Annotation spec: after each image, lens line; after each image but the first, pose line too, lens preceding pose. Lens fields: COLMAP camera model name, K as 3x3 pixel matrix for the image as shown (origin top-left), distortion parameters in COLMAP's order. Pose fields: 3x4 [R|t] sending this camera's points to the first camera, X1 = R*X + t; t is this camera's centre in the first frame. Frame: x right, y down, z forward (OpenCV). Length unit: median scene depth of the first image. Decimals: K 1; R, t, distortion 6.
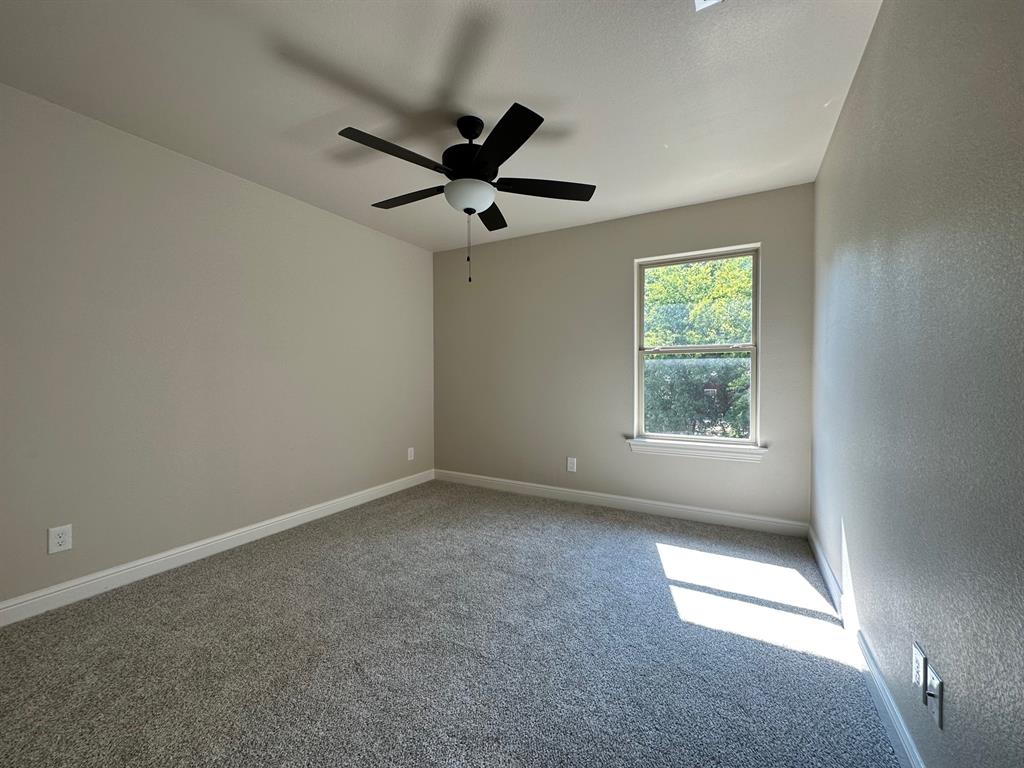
lens RADIAL K [[410.9, 0, 514.6], [0, 410.9, 382.8], [0, 0, 1]] dist [-0.001374, -0.000135]
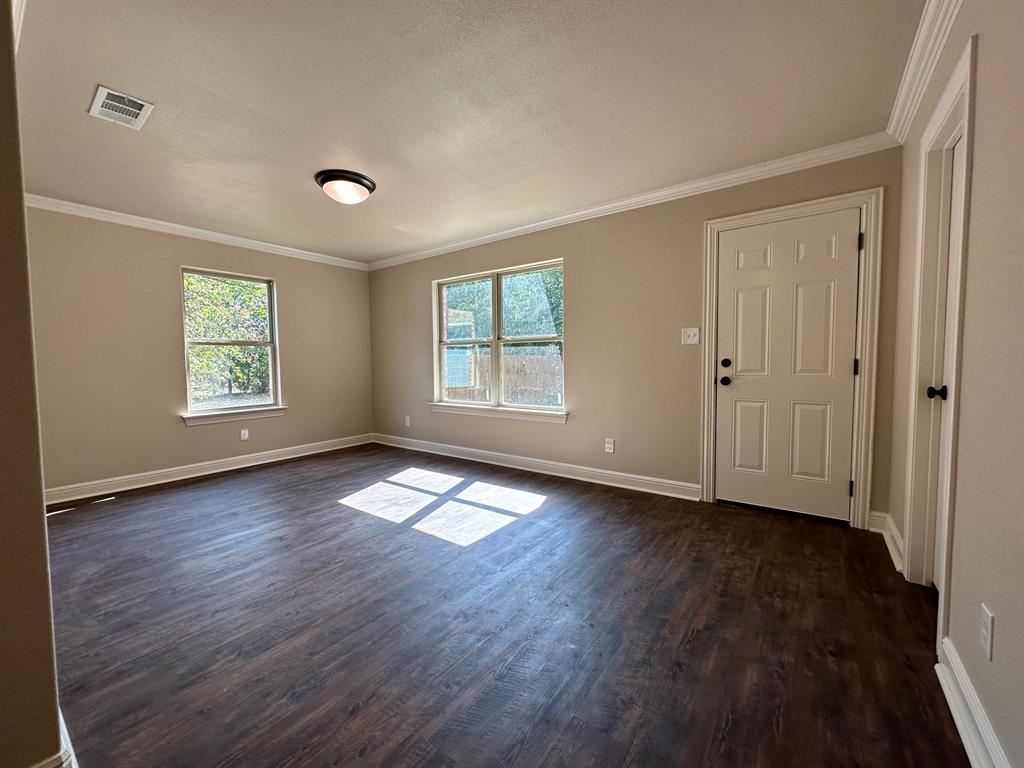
lens RADIAL K [[410.9, 0, 514.6], [0, 410.9, 382.8], [0, 0, 1]] dist [-0.001374, -0.000135]
pose [[0.991457, 0.002793, -0.130406, 0.837828], [0.002768, 0.999095, 0.042441, 0.000910], [0.130406, -0.042440, 0.990552, -0.452261]]
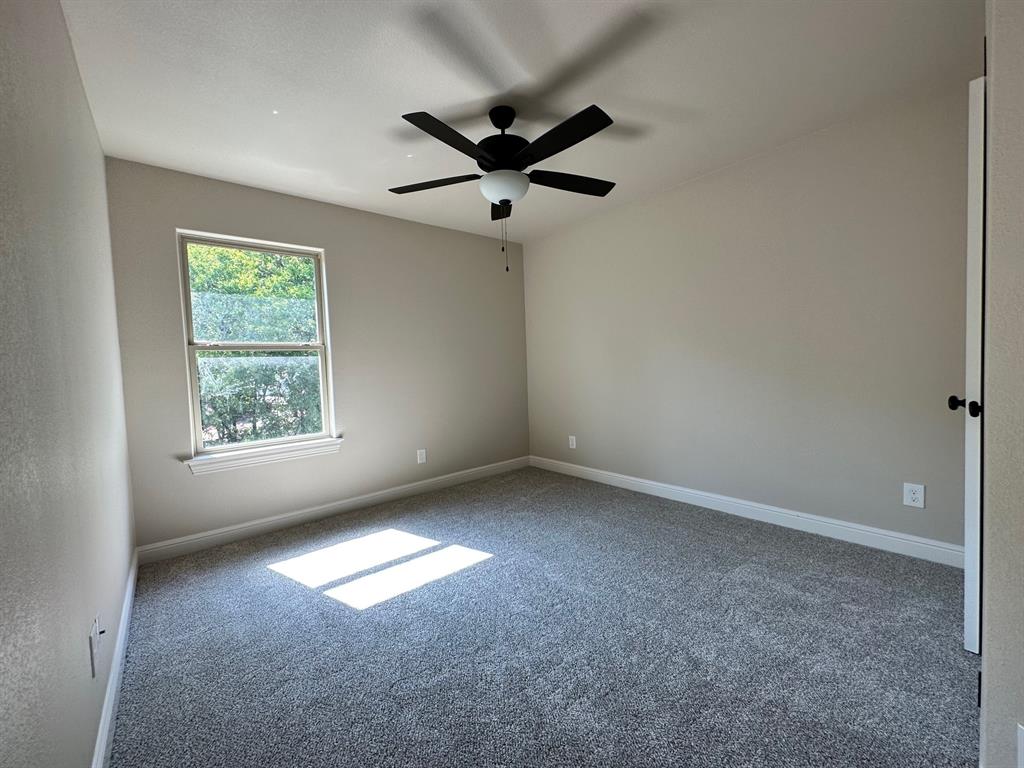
lens RADIAL K [[410.9, 0, 514.6], [0, 410.9, 382.8], [0, 0, 1]] dist [-0.001374, -0.000135]
pose [[0.364807, -0.053176, 0.929563, -0.225697], [0.049233, 0.998073, 0.037774, -0.007706], [-0.929781, 0.031985, 0.366722, 0.147261]]
